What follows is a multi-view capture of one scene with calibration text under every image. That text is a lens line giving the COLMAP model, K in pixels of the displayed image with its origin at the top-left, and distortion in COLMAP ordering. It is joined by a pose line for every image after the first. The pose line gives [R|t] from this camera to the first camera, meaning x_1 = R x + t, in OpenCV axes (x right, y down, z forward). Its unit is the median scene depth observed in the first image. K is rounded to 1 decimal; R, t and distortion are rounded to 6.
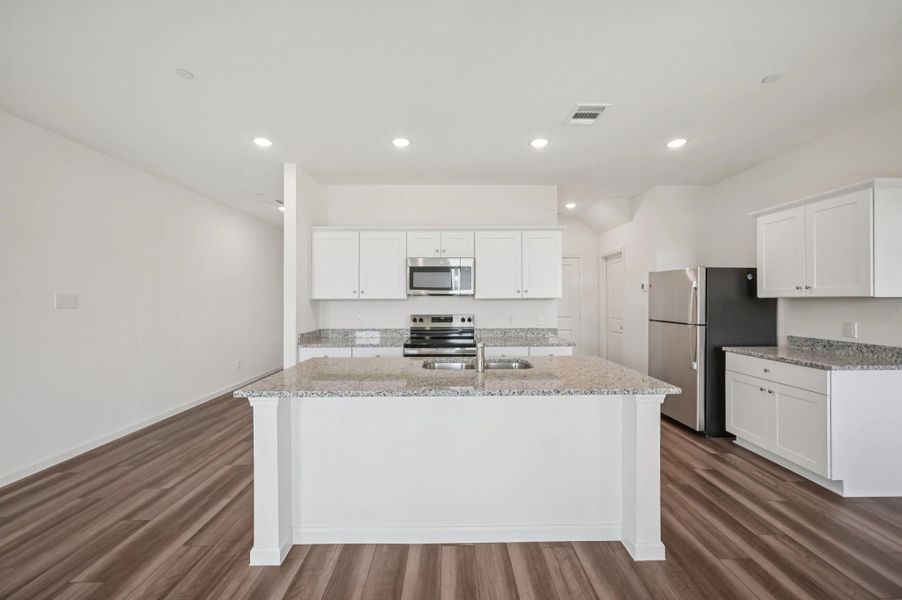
lens RADIAL K [[357.0, 0, 452.4], [0, 357.0, 299.1], [0, 0, 1]] dist [-0.000636, -0.000731]
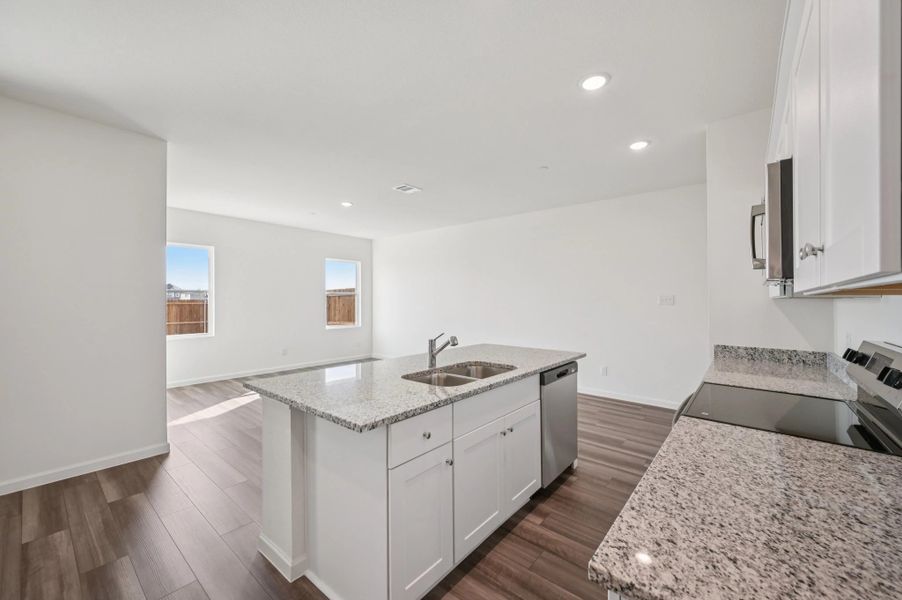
lens RADIAL K [[357.0, 0, 442.3], [0, 357.0, 295.0], [0, 0, 1]] dist [-0.000636, -0.000731]
pose [[-0.657899, -0.003798, -0.753096, 0.486108], [-0.001777, 0.999992, -0.003491, -0.003697], [0.753104, -0.000959, -0.657901, 0.979680]]
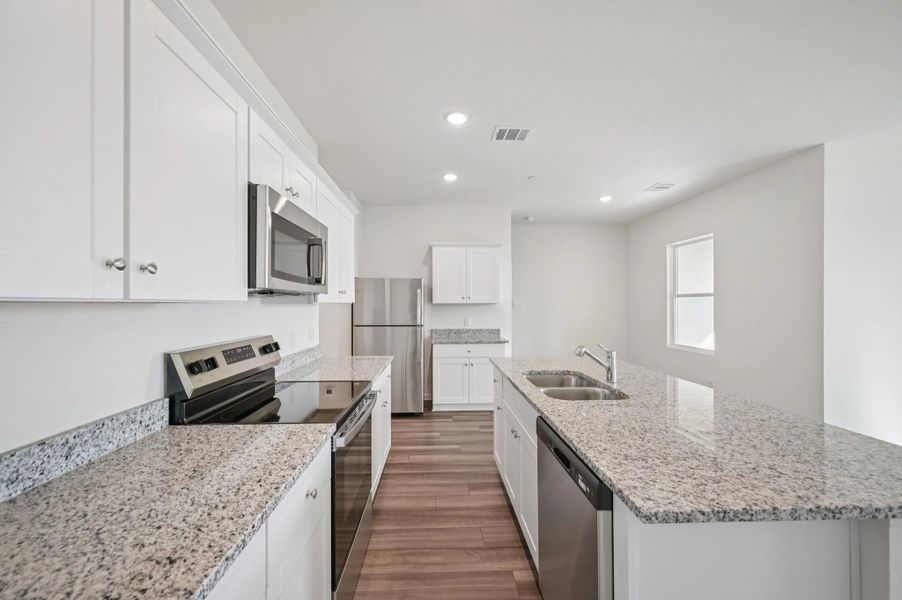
lens RADIAL K [[357.0, 0, 449.2], [0, 357.0, 303.7], [0, 0, 1]] dist [-0.000636, -0.000731]
pose [[-0.027113, 0.004696, 0.999621, -0.475418], [-0.000121, 0.999989, -0.004701, 0.002174], [-0.999632, -0.000249, -0.027113, 0.827306]]
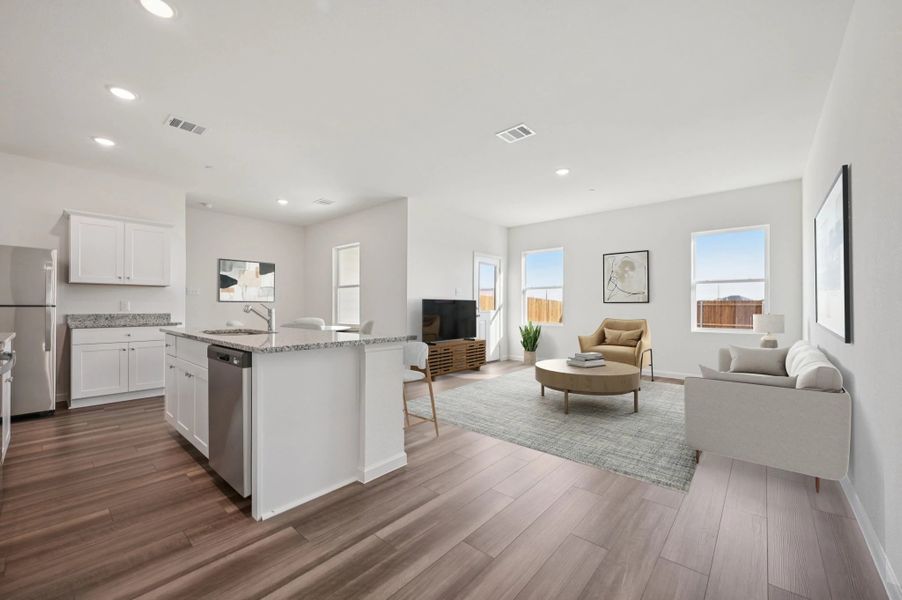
lens RADIAL K [[357.0, 0, 452.0], [0, 357.0, 306.0], [0, 0, 1]] dist [-0.000636, -0.000731]
pose [[-0.747770, 0.001981, 0.663955, -0.744586], [-0.001951, 0.999985, -0.005180, 0.065873], [-0.663955, -0.005169, -0.747755, 0.885571]]
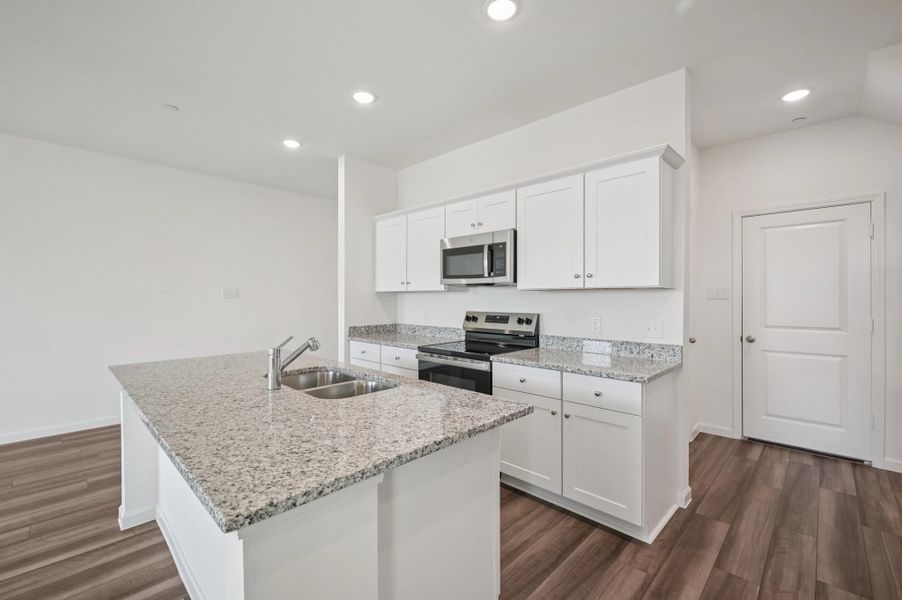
lens RADIAL K [[390.3, 0, 450.7], [0, 390.3, 297.8], [0, 0, 1]] dist [-0.007112, -0.000226]
pose [[0.710152, 0.005578, -0.704026, 0.494037], [-0.002497, 0.999982, 0.005404, 0.010502], [0.704044, -0.002080, 0.710153, 0.397800]]
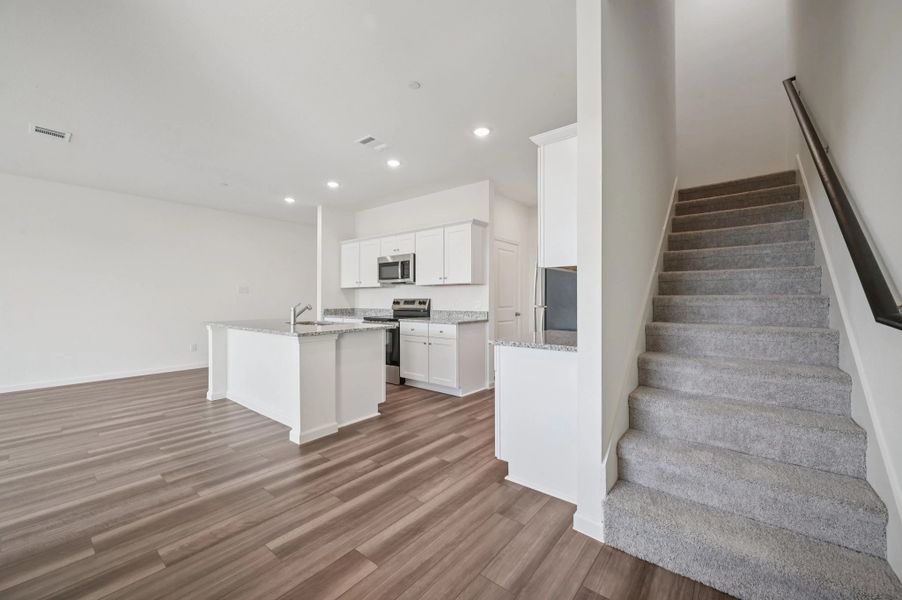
lens RADIAL K [[357.0, 0, 447.8], [0, 357.0, 294.5], [0, 0, 1]] dist [-0.000636, -0.000731]
pose [[0.767683, -0.004923, -0.640810, 0.972415], [-0.002241, 0.999944, -0.010367, 0.044193], [0.640825, 0.009394, 0.767629, 0.101390]]
